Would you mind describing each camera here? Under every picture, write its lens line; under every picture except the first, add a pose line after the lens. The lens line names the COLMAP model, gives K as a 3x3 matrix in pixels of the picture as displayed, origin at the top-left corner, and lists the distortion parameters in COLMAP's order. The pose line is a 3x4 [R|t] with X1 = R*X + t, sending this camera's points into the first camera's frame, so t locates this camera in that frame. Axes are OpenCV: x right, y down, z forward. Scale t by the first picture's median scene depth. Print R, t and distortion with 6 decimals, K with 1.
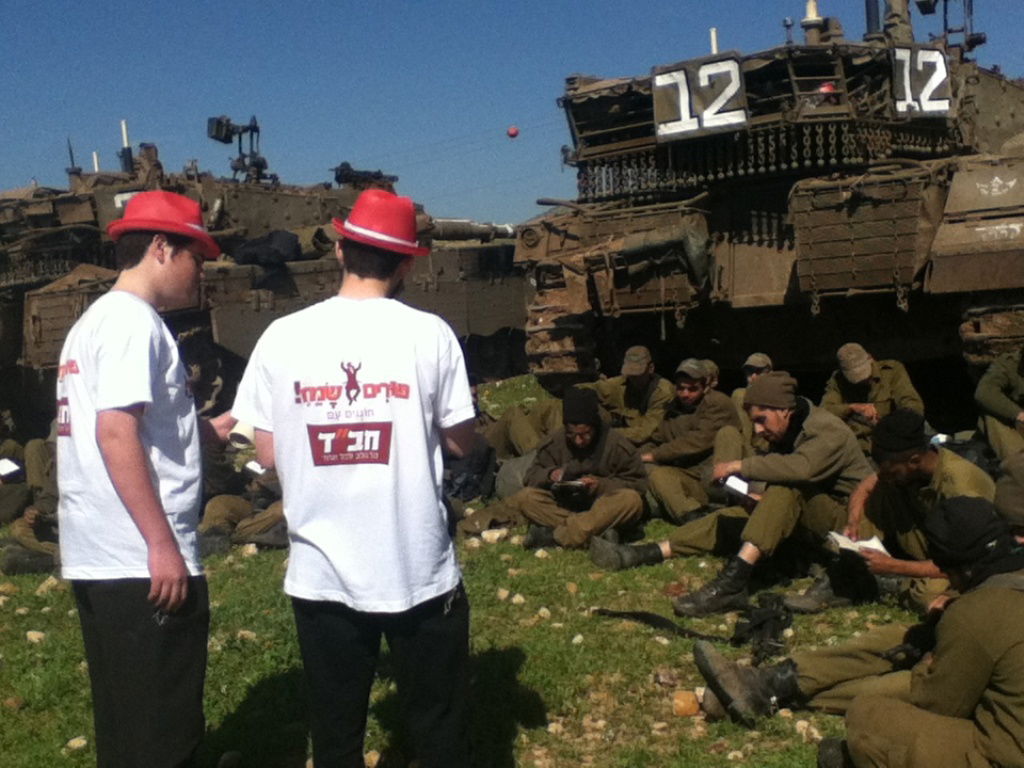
lens RADIAL K [[1325.5, 0, 512.0], [0, 1325.5, 384.0], [0, 0, 1]] dist [0.066937, -0.232778]
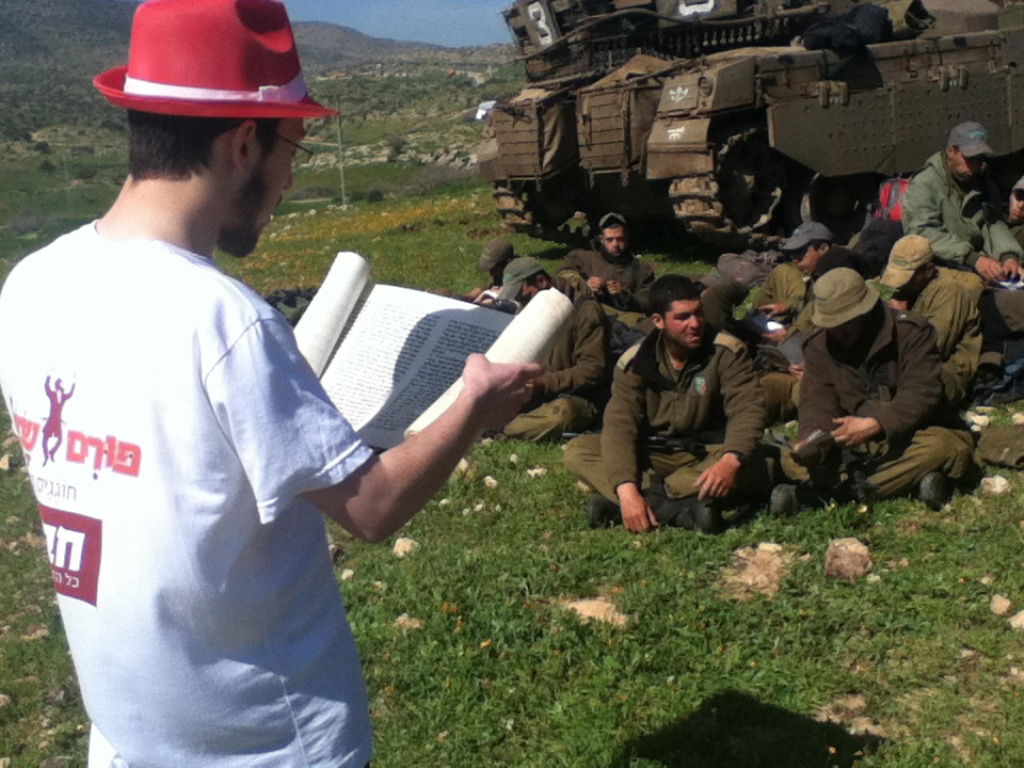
lens RADIAL K [[1325.5, 0, 512.0], [0, 1325.5, 384.0], [0, 0, 1]] dist [0.066937, -0.232778]
pose [[0.867046, 0.093604, -0.489357, 0.060027], [-0.010768, 0.985484, 0.169425, -0.023587], [0.498112, -0.141630, 0.855468, 0.171725]]
